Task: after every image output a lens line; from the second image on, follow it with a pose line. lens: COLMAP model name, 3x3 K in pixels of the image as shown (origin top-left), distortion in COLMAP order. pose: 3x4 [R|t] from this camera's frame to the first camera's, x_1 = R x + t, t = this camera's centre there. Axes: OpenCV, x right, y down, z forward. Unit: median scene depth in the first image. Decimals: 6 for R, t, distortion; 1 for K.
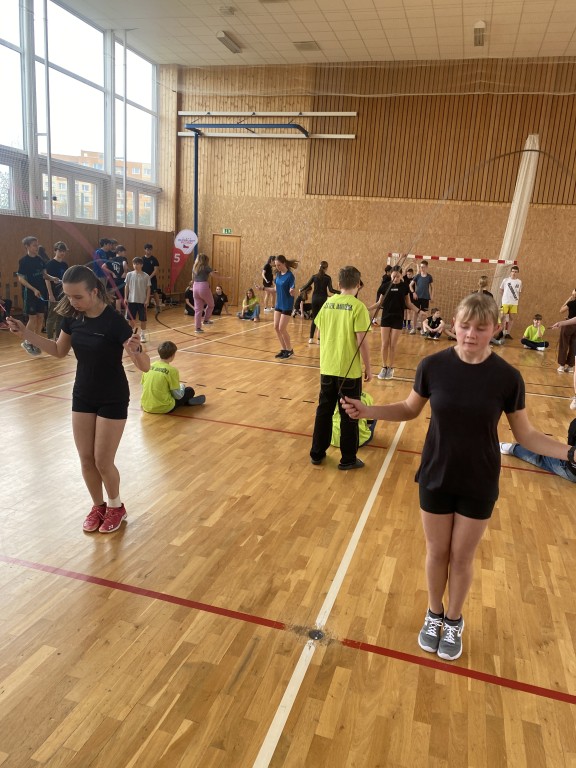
lens RADIAL K [[585.9, 0, 289.6], [0, 585.9, 376.9], [0, 0, 1]] dist [0.009183, -0.007473]
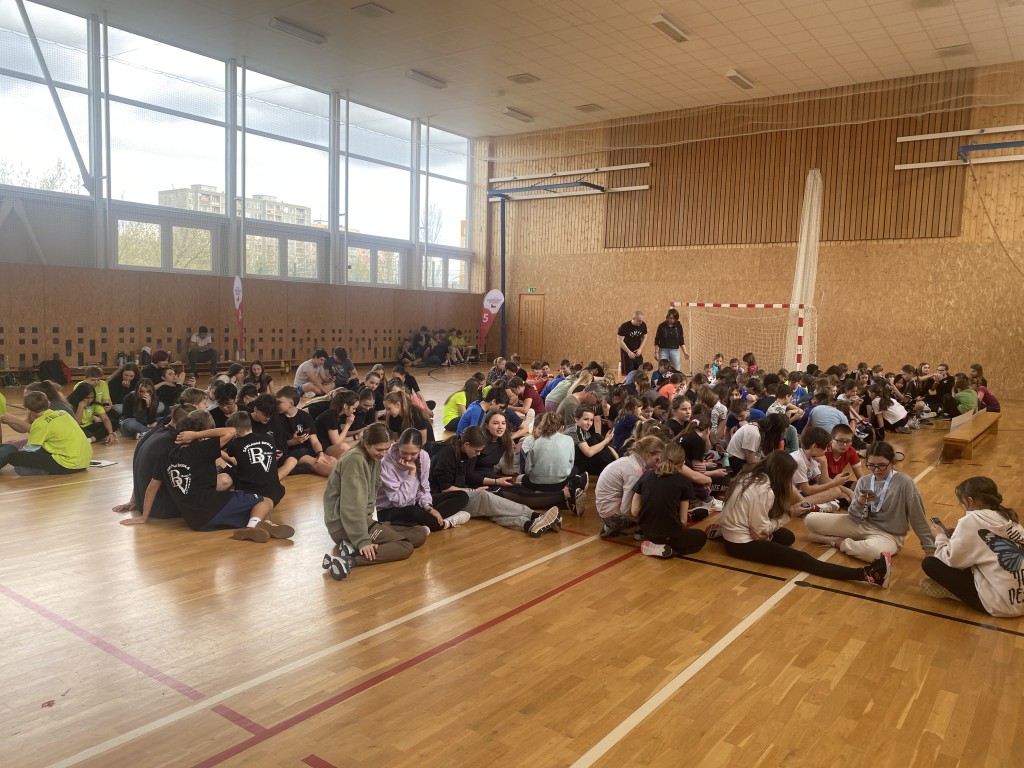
lens RADIAL K [[781.2, 0, 502.7], [0, 781.2, 383.5], [0, 0, 1]] dist [0.009183, -0.007473]
pose [[0.934531, -0.005964, -0.355832, 0.332073], [-0.044425, 0.990084, -0.133269, 0.089486], [0.353098, 0.140352, 0.924999, -0.221429]]
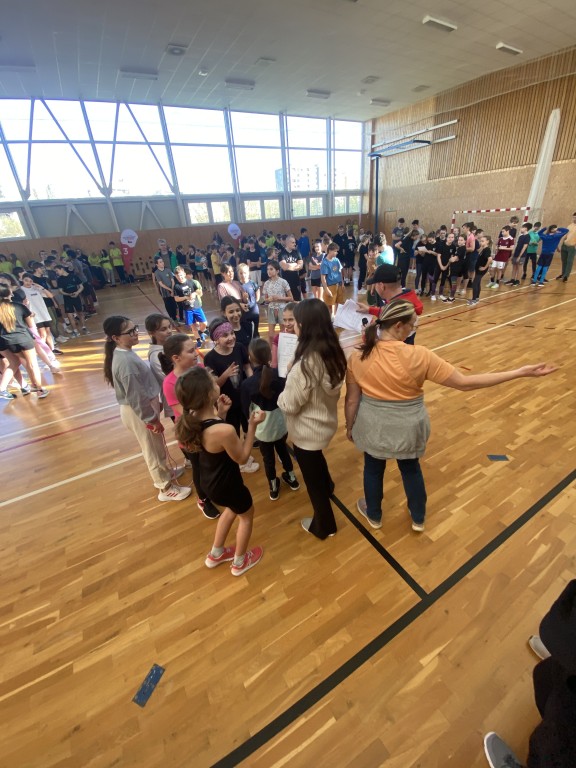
lens RADIAL K [[310.6, 0, 287.2], [0, 310.6, 382.8], [0, 0, 1]] dist [0.012806, -0.018249]
pose [[0.709610, 0.217179, -0.670288, 0.496420], [-0.032456, 0.960376, 0.276810, 0.031656], [0.703846, -0.174673, 0.688542, -0.054662]]
